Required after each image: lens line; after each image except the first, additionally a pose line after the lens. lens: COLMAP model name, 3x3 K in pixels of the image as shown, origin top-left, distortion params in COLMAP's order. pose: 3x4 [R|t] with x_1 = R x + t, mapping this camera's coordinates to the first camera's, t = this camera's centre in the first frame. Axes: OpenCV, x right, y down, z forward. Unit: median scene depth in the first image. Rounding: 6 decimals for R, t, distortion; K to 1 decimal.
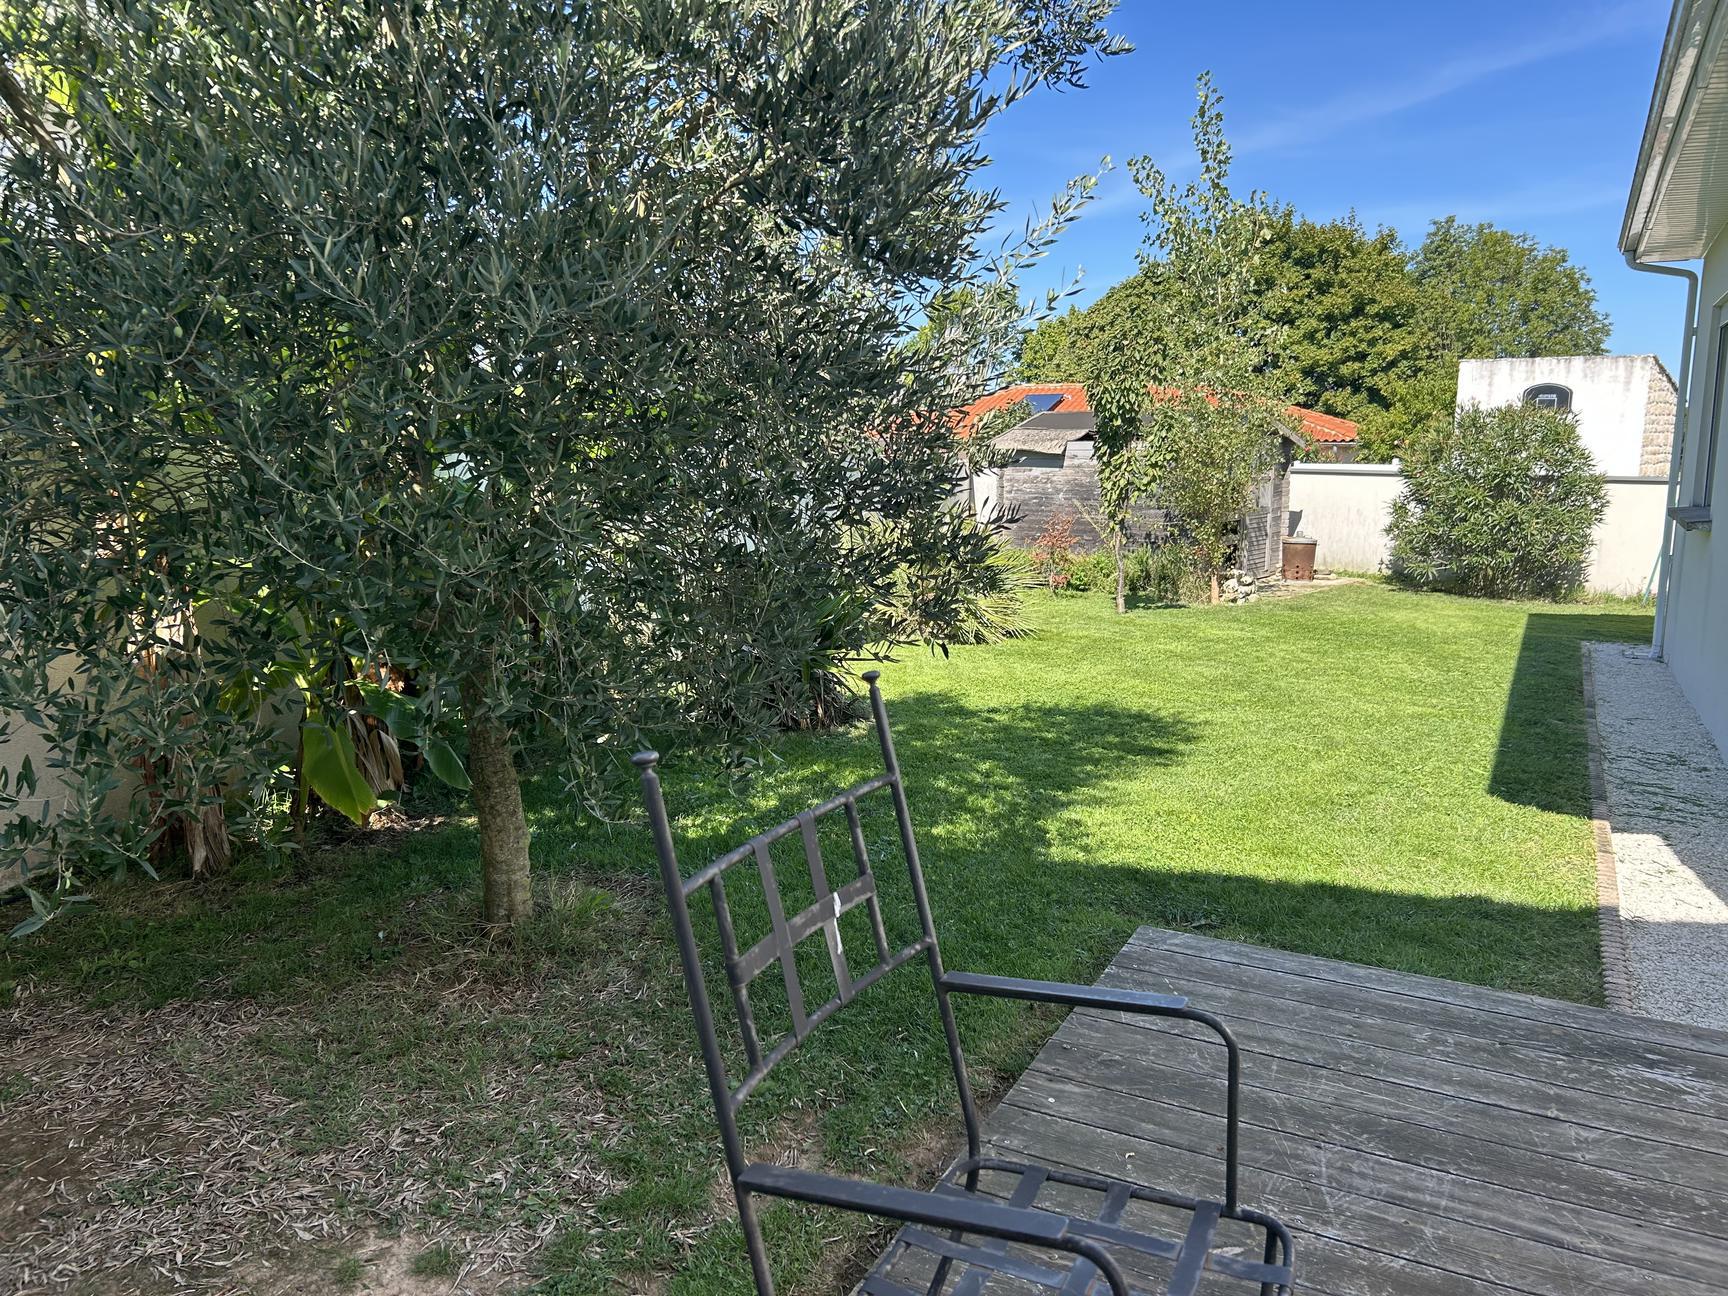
lens RADIAL K [[1299.2, 0, 860.9], [0, 1299.2, 652.0], [0, 0, 1]] dist [0.032931, -0.023056]
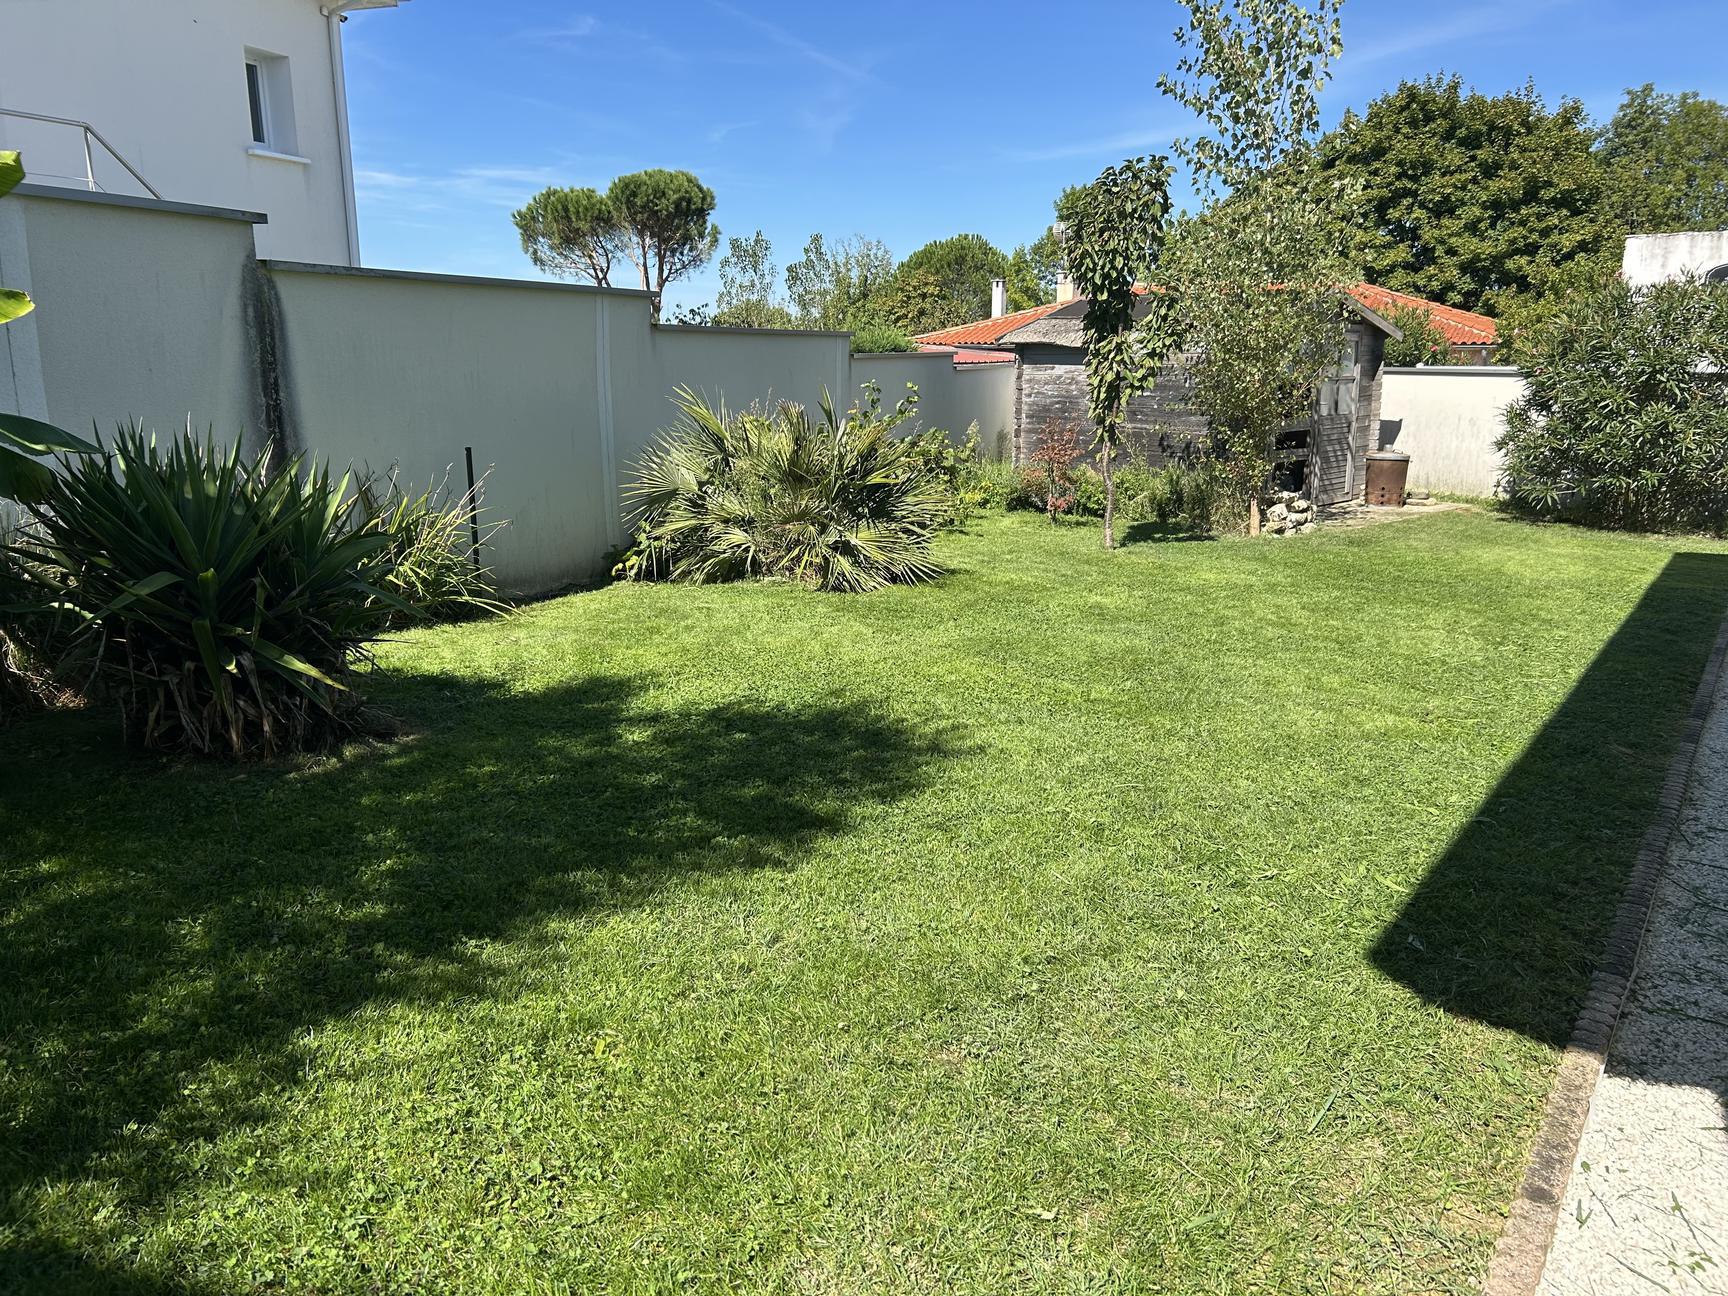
lens RADIAL K [[1299.2, 0, 867.6], [0, 1299.2, 645.7], [0, 0, 1]] dist [0.032931, -0.023056]
pose [[0.993630, 0.021991, -0.110527, 0.104867], [-0.015663, 0.998206, 0.057797, -0.009910], [0.111600, -0.055697, 0.992191, 0.151281]]
